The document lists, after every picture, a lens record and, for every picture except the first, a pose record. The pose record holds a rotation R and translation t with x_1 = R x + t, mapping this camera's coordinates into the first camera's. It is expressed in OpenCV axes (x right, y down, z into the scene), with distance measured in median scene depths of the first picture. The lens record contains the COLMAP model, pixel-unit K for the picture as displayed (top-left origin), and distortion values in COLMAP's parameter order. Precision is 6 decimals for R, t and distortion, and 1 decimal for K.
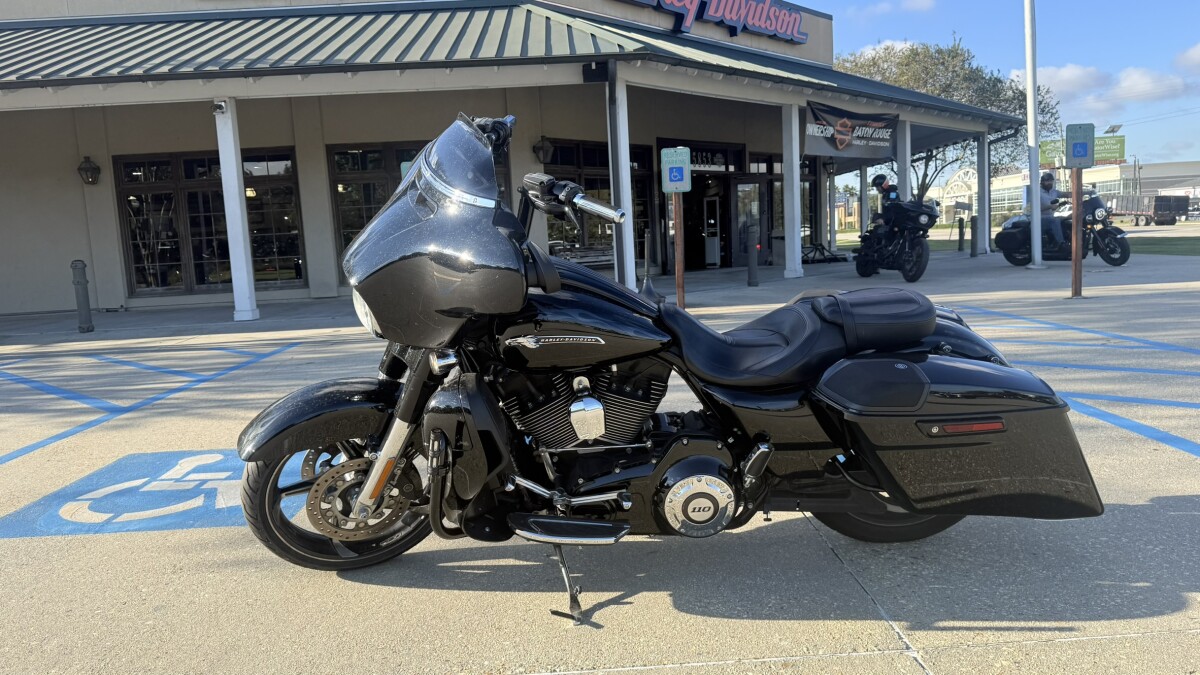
lens RADIAL K [[845.3, 0, 600.0], [0, 845.3, 337.5], [0, 0, 1]] dist [0.067630, -0.131085]
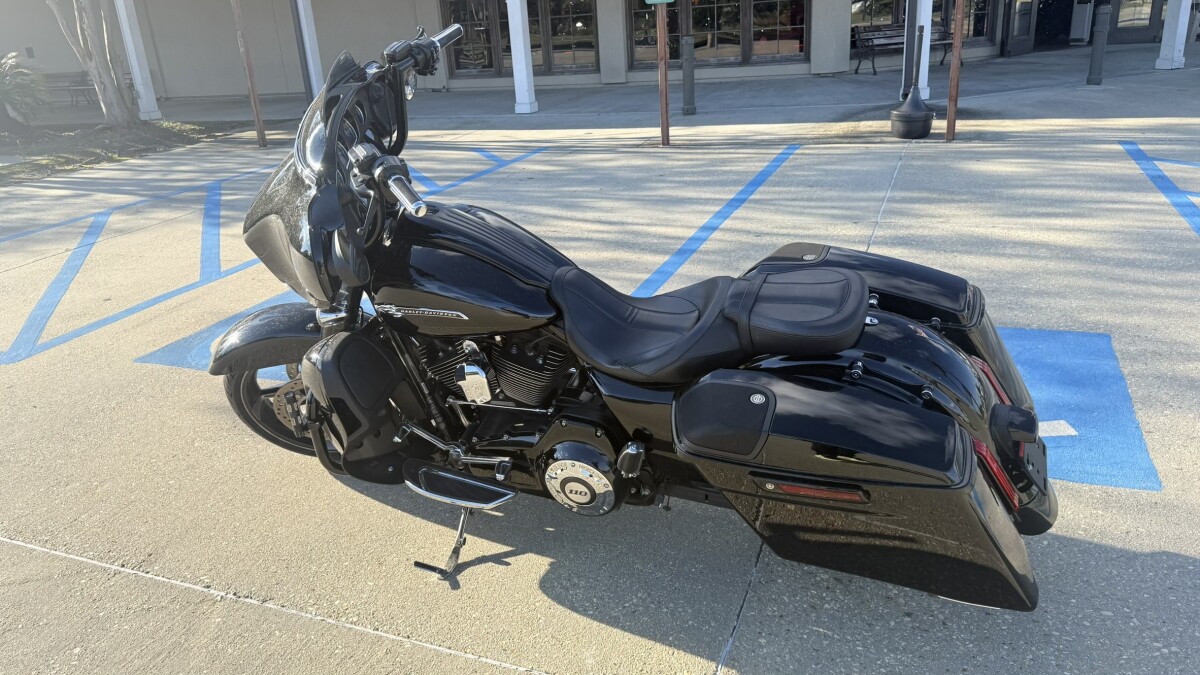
lens RADIAL K [[845.3, 0, 600.0], [0, 845.3, 337.5], [0, 0, 1]] dist [0.067630, -0.131085]
pose [[0.917488, 0.133337, -0.374749, 0.468628], [-0.026264, 0.960392, 0.277411, -0.224833], [0.396895, -0.244679, 0.884651, 0.211764]]
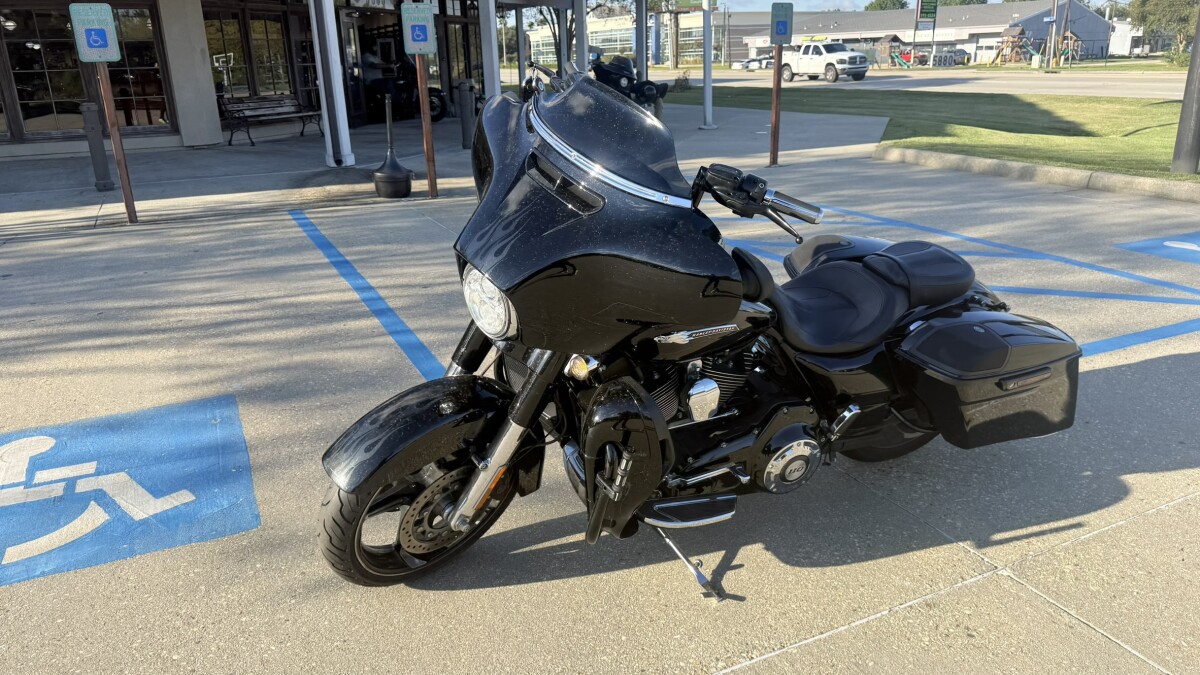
lens RADIAL K [[842.7, 0, 600.0], [0, 842.7, 337.5], [0, 0, 1]] dist [0.054687, -0.070877]
pose [[0.911539, -0.095740, 0.399914, -0.506185], [0.019081, 0.981320, 0.191436, -0.165209], [-0.410771, -0.166871, 0.896338, 0.176600]]
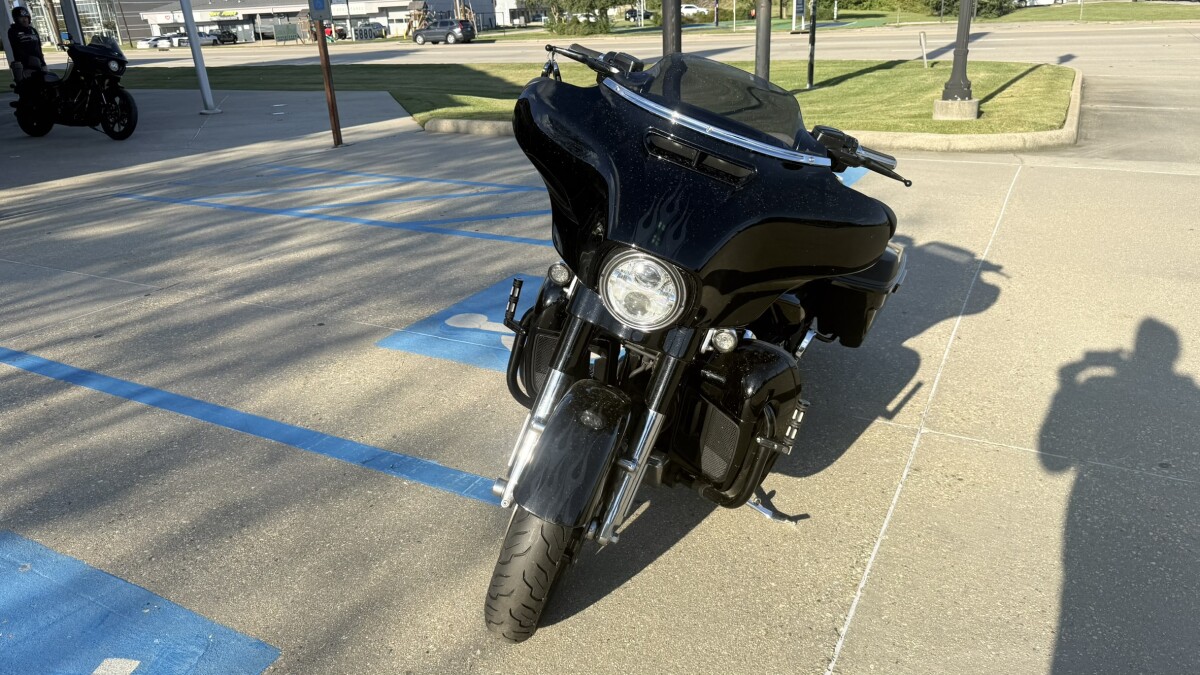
lens RADIAL K [[845.3, 0, 600.0], [0, 845.3, 337.5], [0, 0, 1]] dist [0.067630, -0.131085]
pose [[0.494958, -0.276637, 0.823704, -0.964010], [0.110402, 0.960305, 0.256174, -0.210382], [-0.861875, -0.035857, 0.505852, 0.612449]]
